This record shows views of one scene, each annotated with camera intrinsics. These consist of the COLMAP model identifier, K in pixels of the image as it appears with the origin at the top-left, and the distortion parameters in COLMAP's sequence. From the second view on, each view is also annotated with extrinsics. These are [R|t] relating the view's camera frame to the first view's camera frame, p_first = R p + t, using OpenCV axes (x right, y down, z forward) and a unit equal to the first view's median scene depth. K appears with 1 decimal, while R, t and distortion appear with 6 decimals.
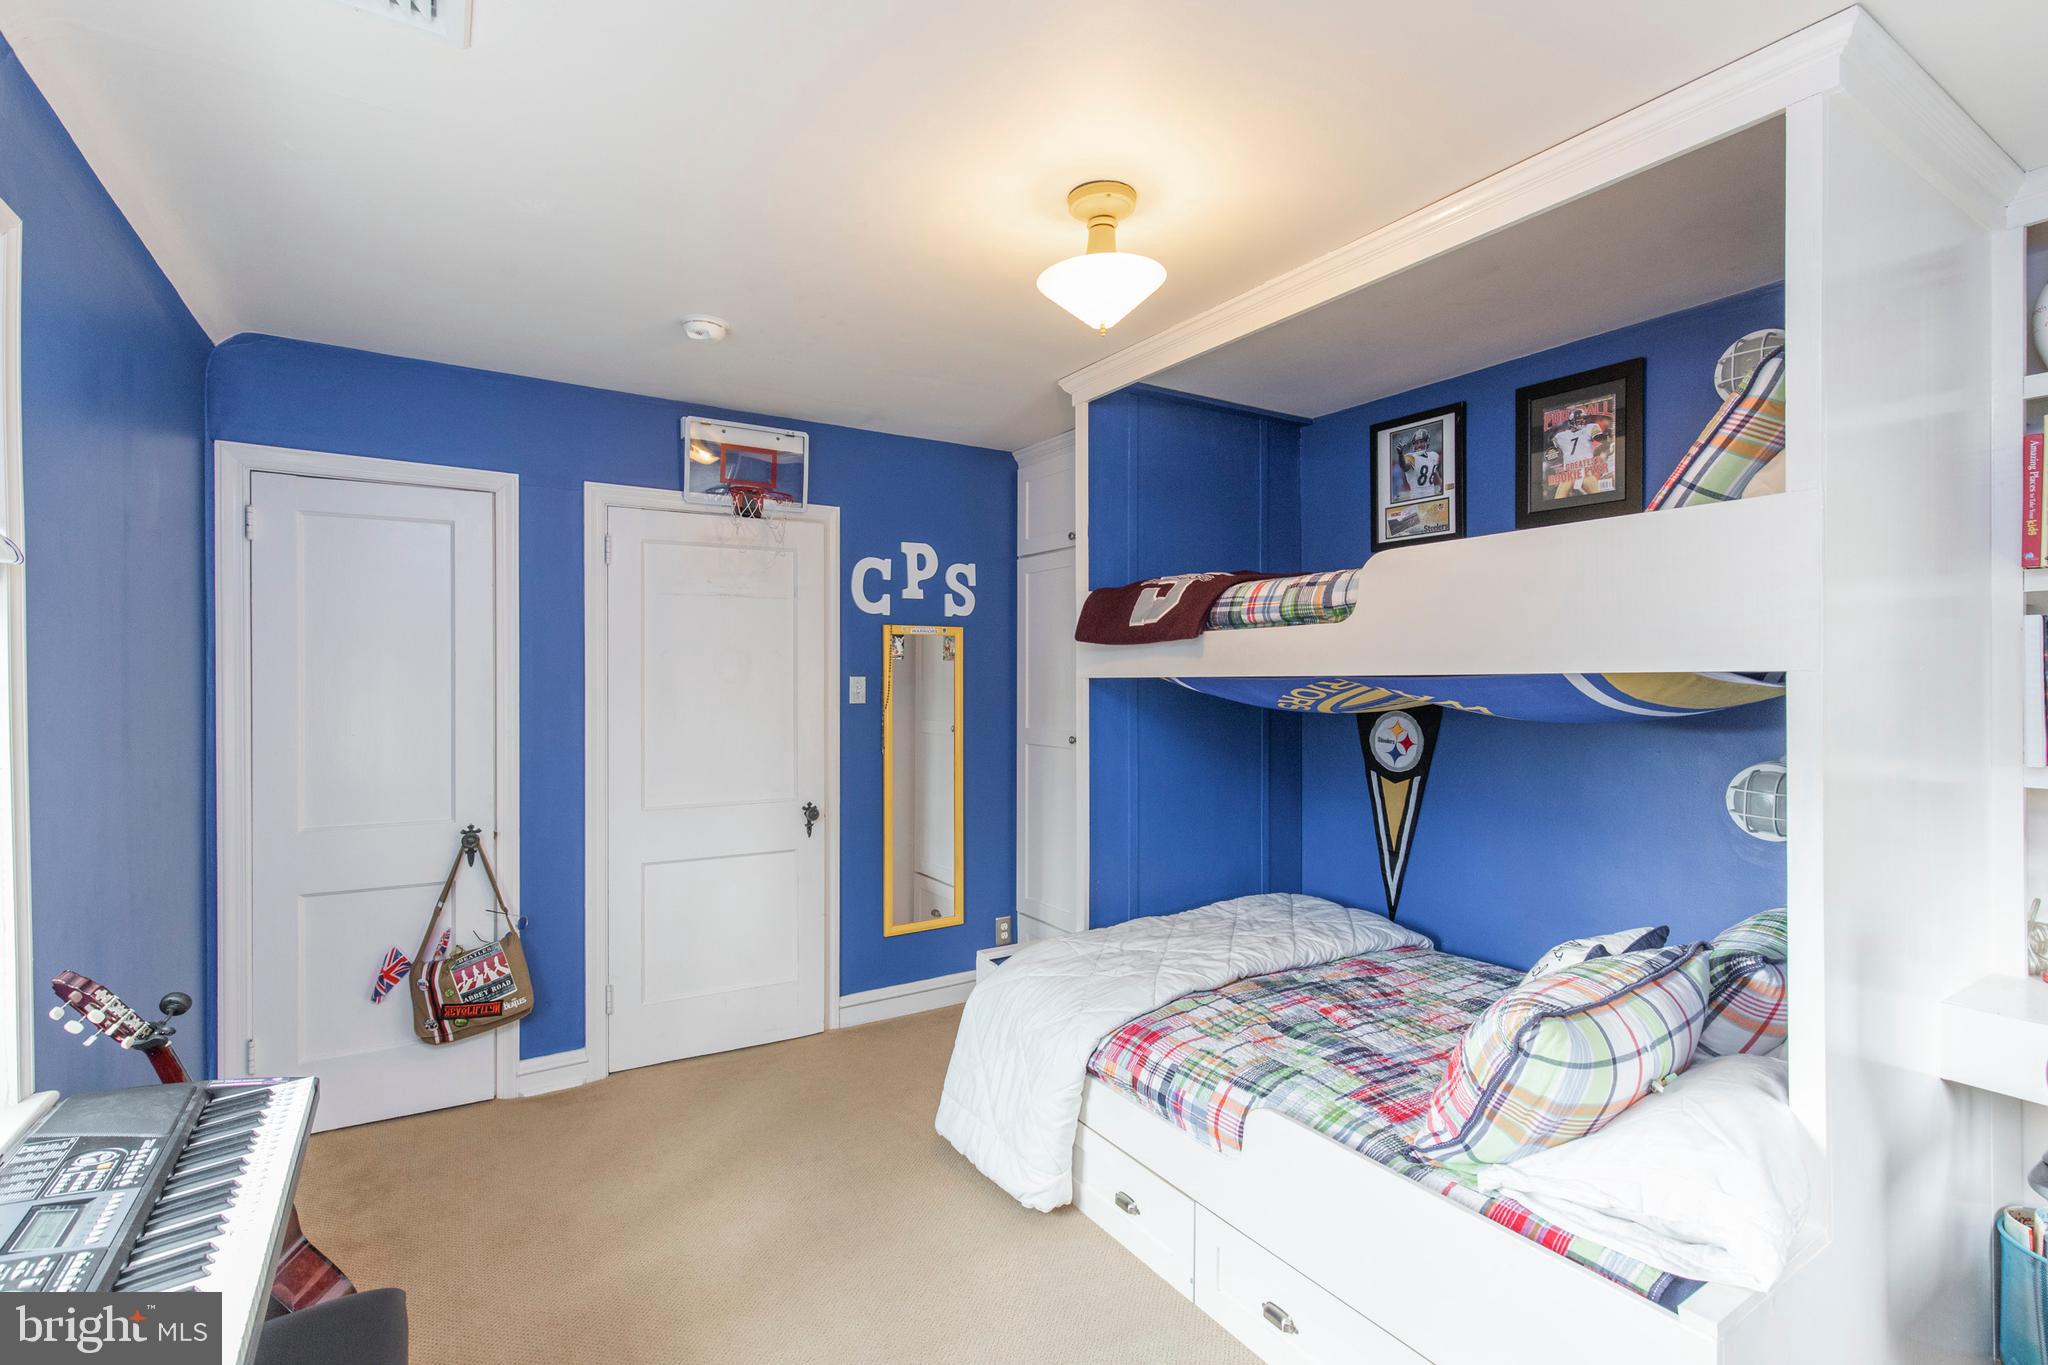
lens RADIAL K [[920.8, 0, 1024.0], [0, 920.8, 682.5], [0, 0, 1]] dist [0.006667, -0.000980]
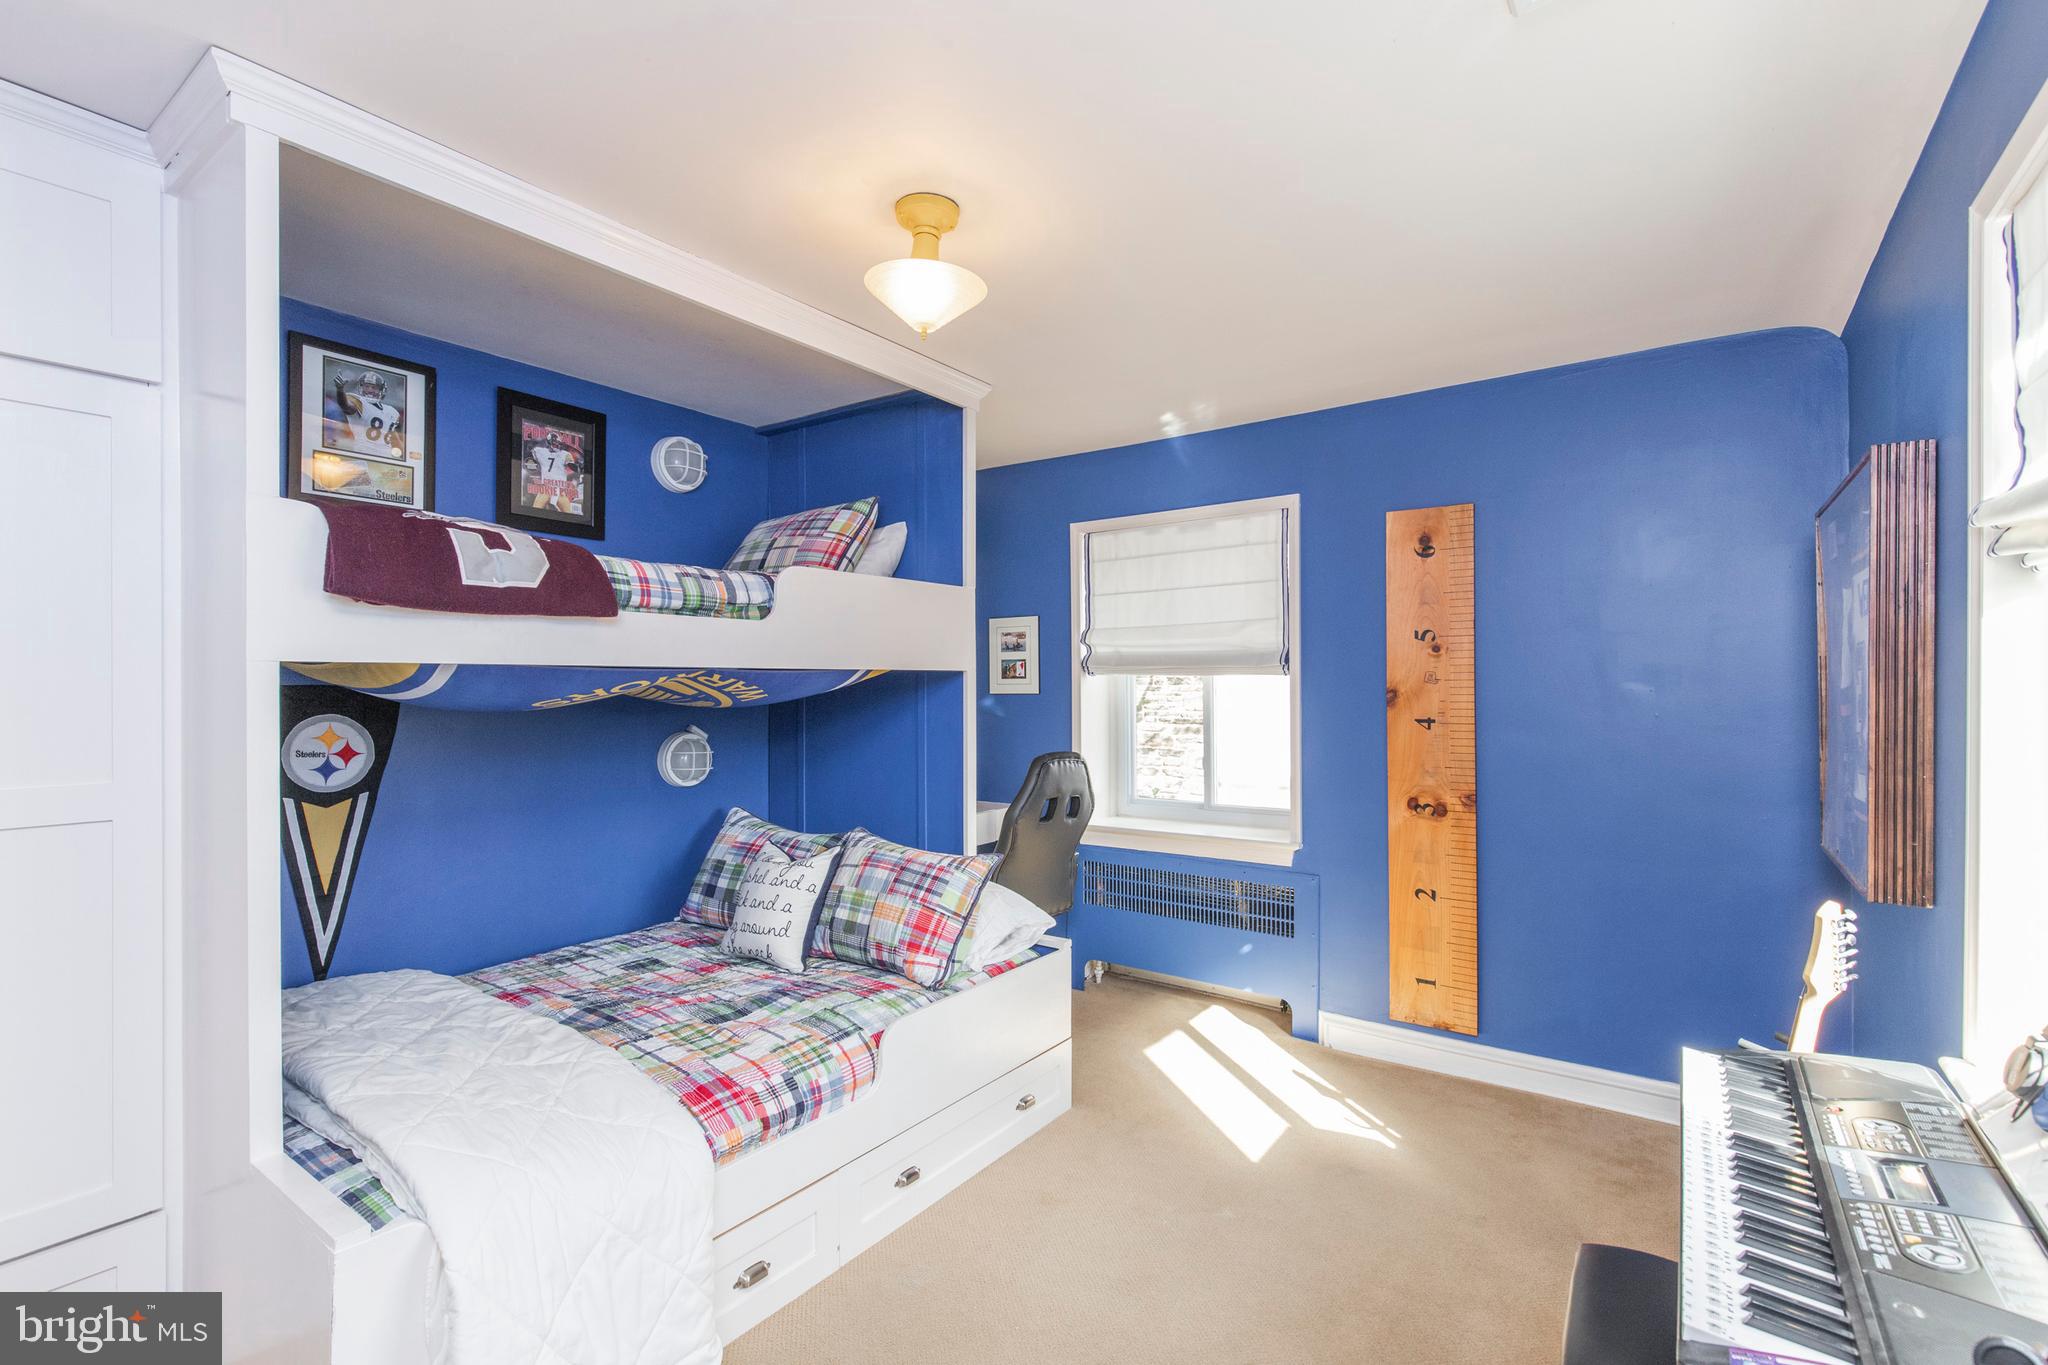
lens RADIAL K [[911.8, 0, 1021.7], [0, 911.8, 693.3], [0, 0, 1]] dist [0.002711, 0.000171]
pose [[-0.360905, -0.004231, 0.932593, -0.643475], [0.006796, 0.999951, 0.007167, 0.014052], [-0.932578, 0.008924, -0.360859, 0.890068]]
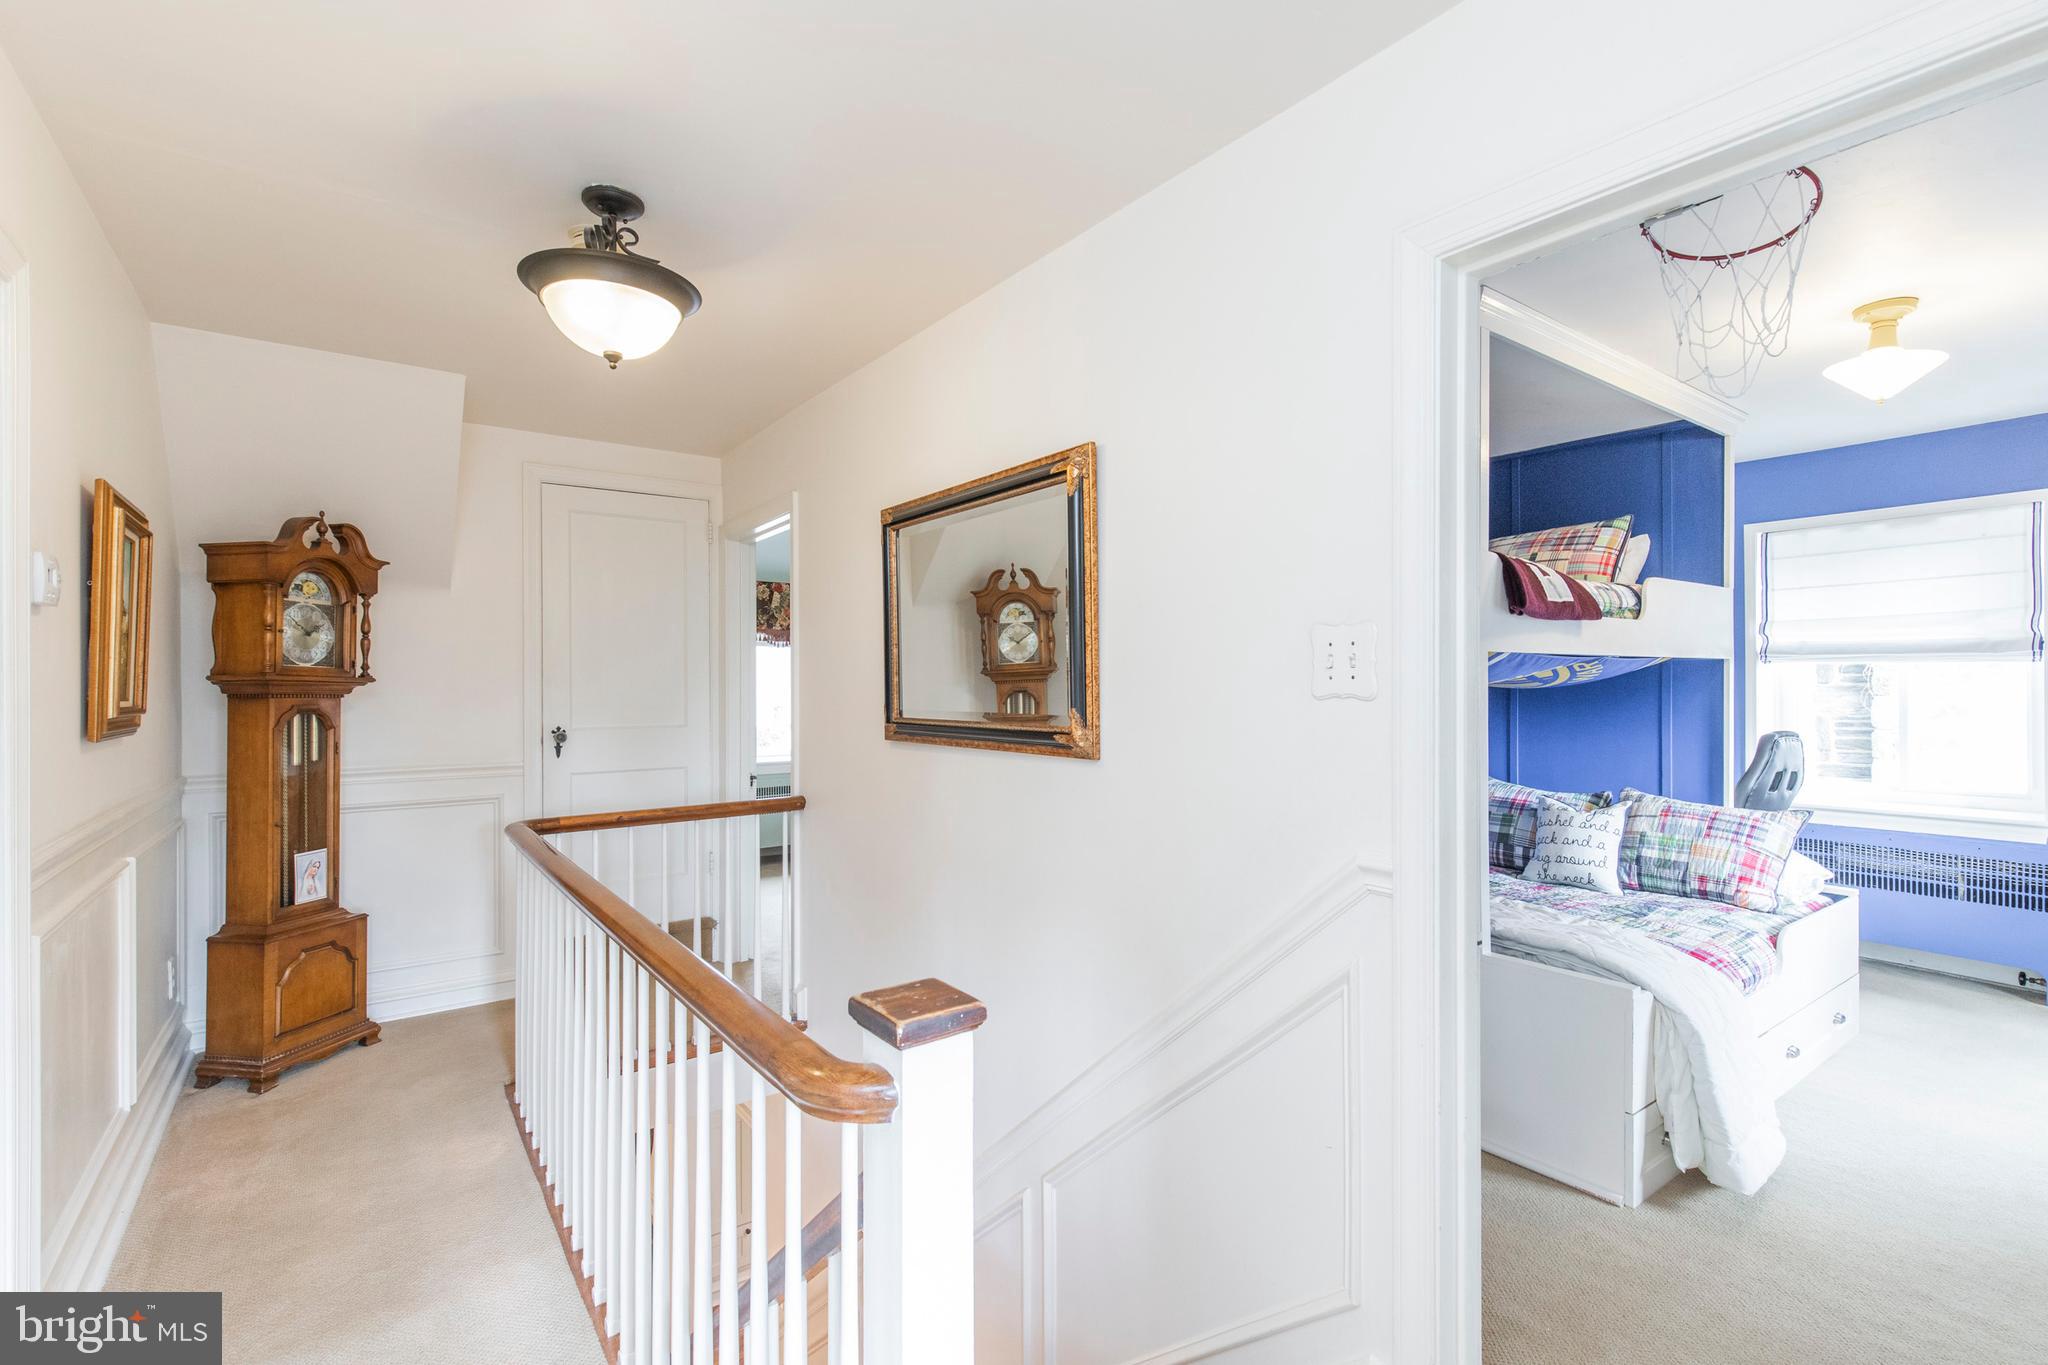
lens RADIAL K [[935.5, 0, 1000.8], [0, 935.5, 690.4], [0, 0, 1]] dist [0.007991, -0.000556]
pose [[-0.049126, -0.003083, 0.998788, -0.873360], [0.004913, 0.999982, 0.003329, 0.029603], [-0.998781, 0.005070, -0.049110, 1.639698]]
